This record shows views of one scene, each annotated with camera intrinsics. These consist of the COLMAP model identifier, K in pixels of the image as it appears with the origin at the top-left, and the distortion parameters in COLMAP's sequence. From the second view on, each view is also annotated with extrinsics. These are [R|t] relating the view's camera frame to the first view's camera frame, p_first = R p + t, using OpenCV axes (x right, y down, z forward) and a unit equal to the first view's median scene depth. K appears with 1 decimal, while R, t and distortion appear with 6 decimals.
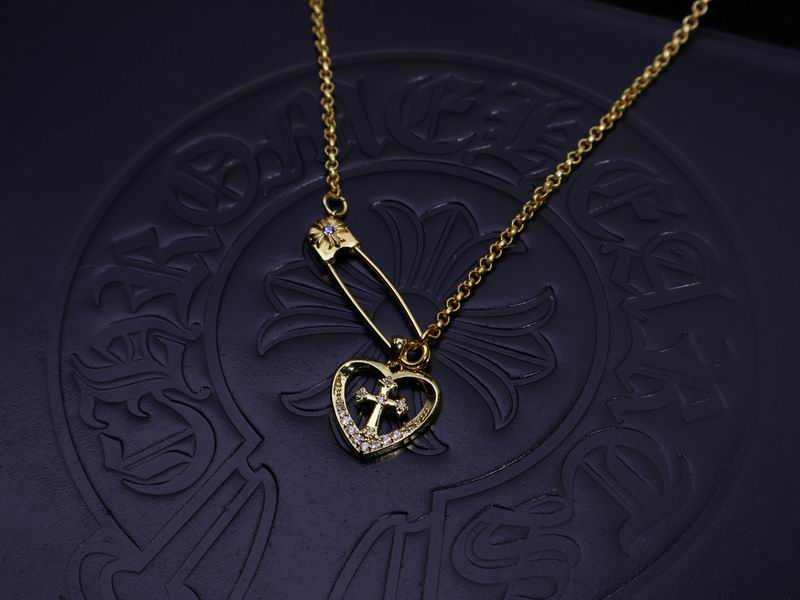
lens RADIAL K [[1556.4, 0, 400.0], [0, 1556.4, 300.0], [0, 0, 1]] dist [0.059077, -0.141681]
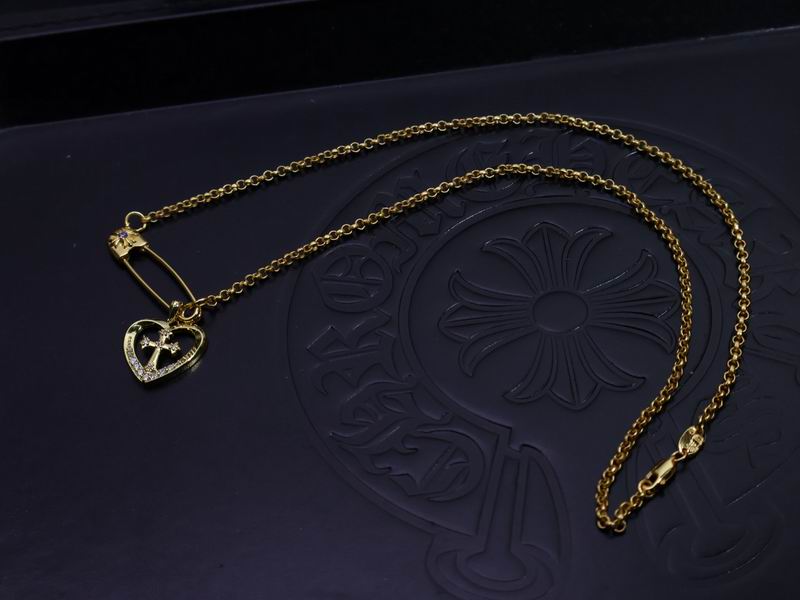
lens RADIAL K [[1556.4, 0, 400.0], [0, 1556.4, 300.0], [0, 0, 1]] dist [0.059077, -0.141681]
pose [[0.903306, -0.355096, 0.240717, -0.410715], [0.387916, 0.915710, -0.104862, 0.086685], [-0.183191, 0.188100, 0.964914, -0.197659]]
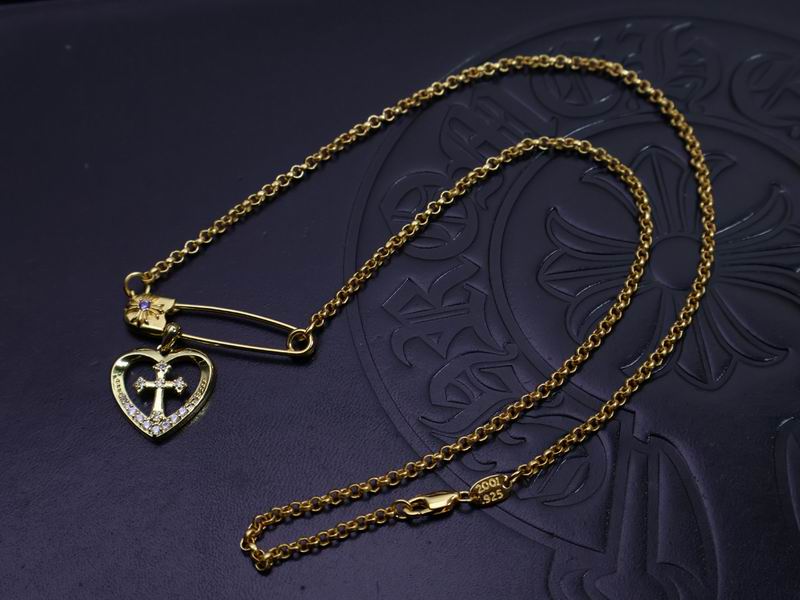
lens RADIAL K [[1556.4, 0, 400.0], [0, 1556.4, 300.0], [0, 0, 1]] dist [0.059077, -0.141681]
pose [[0.886772, -0.391158, 0.246235, -0.435971], [0.386017, 0.919762, 0.070919, -0.111856], [-0.254218, 0.032162, 0.966612, 0.015477]]
